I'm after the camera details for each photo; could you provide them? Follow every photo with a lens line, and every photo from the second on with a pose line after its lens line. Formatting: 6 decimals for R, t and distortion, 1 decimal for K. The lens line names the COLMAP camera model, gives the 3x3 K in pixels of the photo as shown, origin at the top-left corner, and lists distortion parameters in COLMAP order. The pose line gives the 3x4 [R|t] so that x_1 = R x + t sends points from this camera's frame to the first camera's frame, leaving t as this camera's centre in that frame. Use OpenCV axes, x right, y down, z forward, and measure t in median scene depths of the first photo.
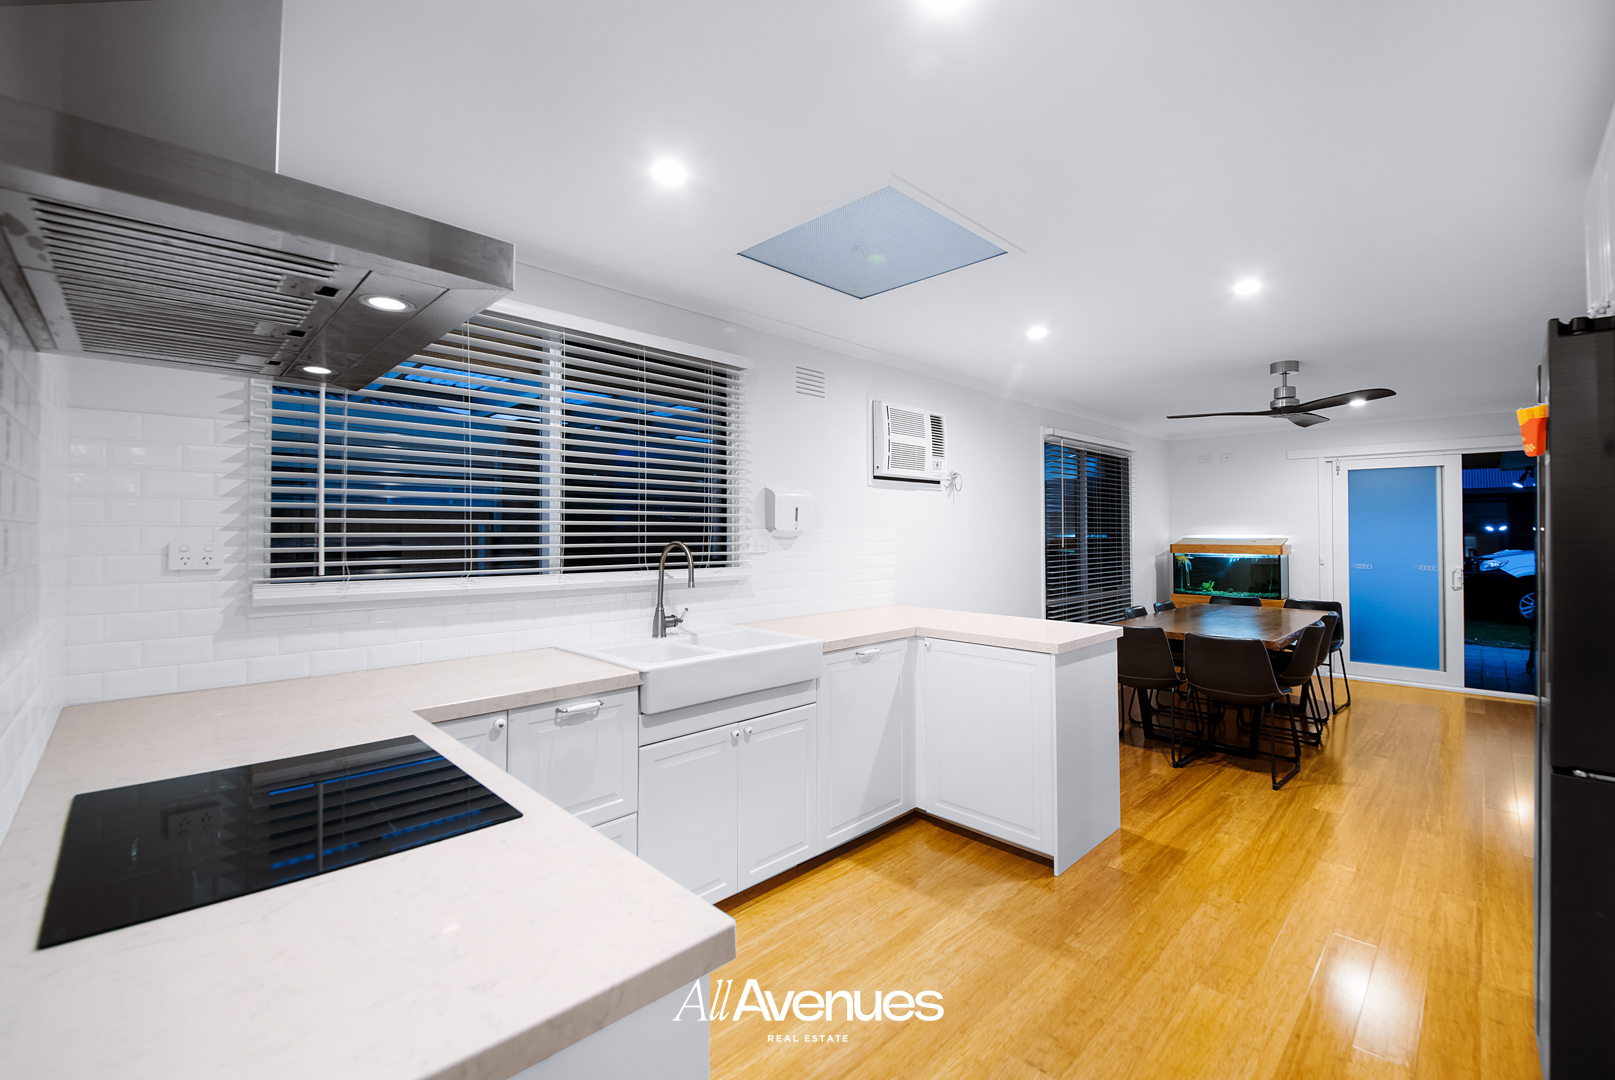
lens RADIAL K [[637.7, 0, 804.9], [0, 637.7, 536.5], [0, 0, 1]] dist [-0.018386, -0.000128]
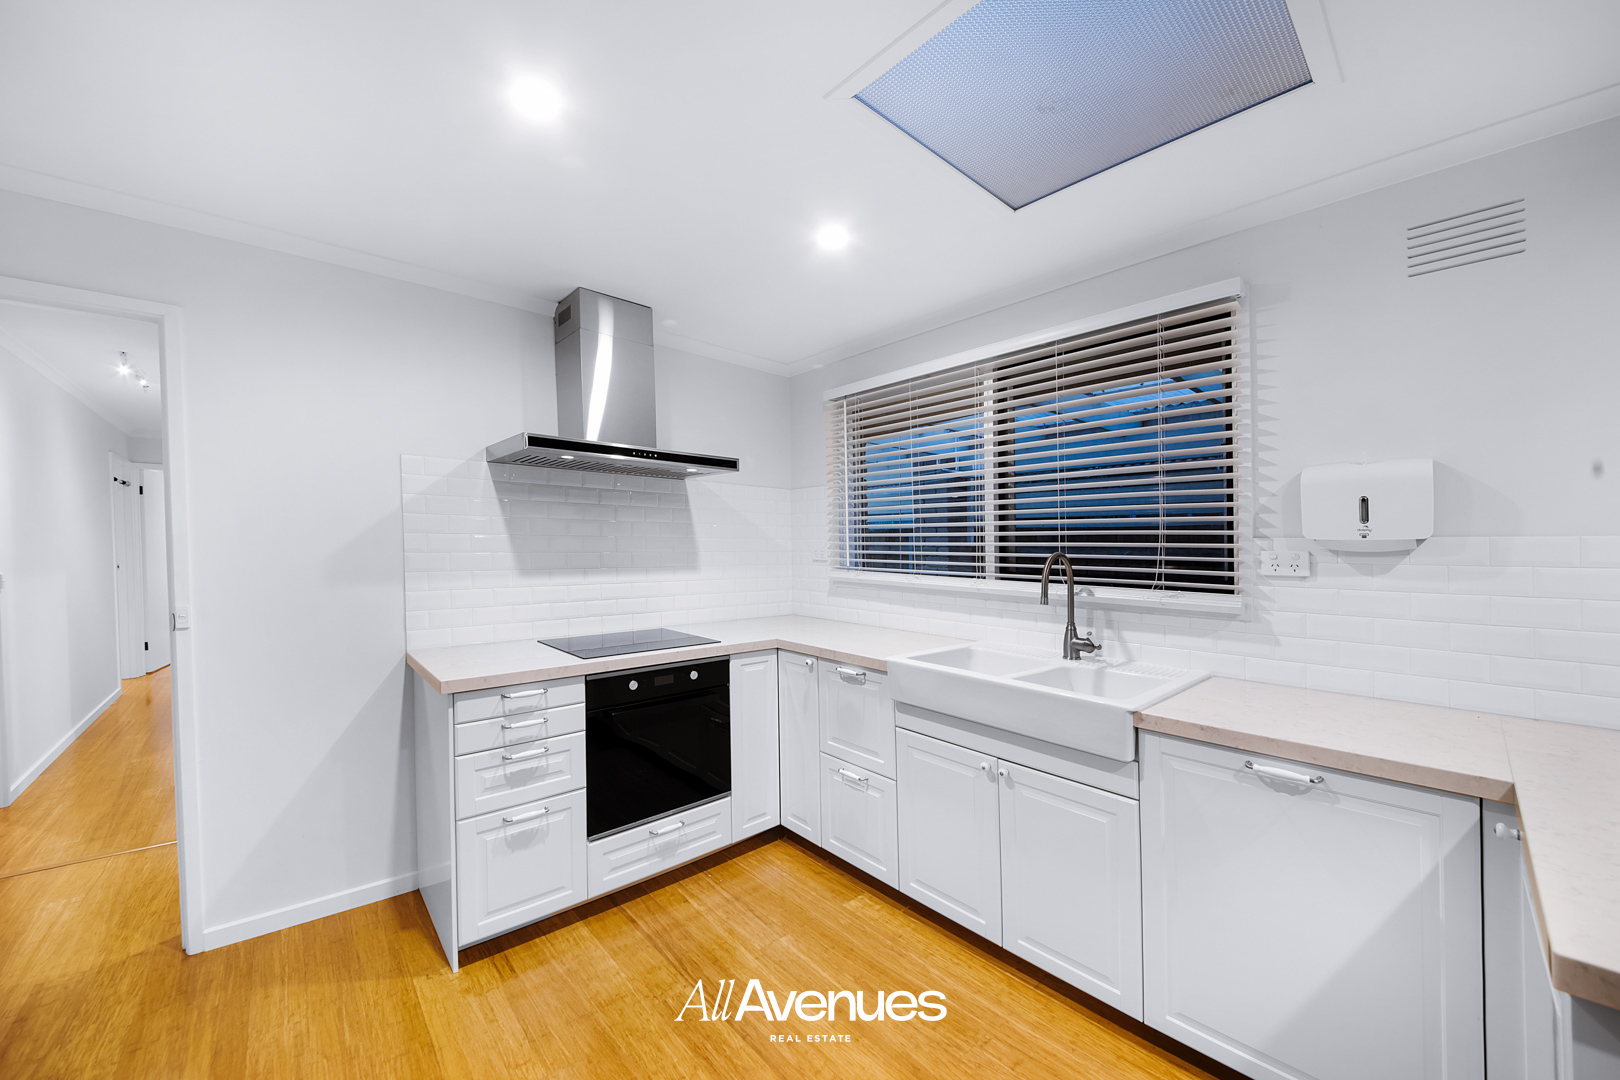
lens RADIAL K [[579.9, 0, 812.9], [0, 579.9, 565.9], [0, 0, 1]] dist [-0.021680, -0.000847]
pose [[-0.040573, 0.039925, -0.998379, 0.623873], [-0.009157, 0.999145, 0.040328, -0.003196], [0.999135, 0.010779, -0.040172, 0.697414]]
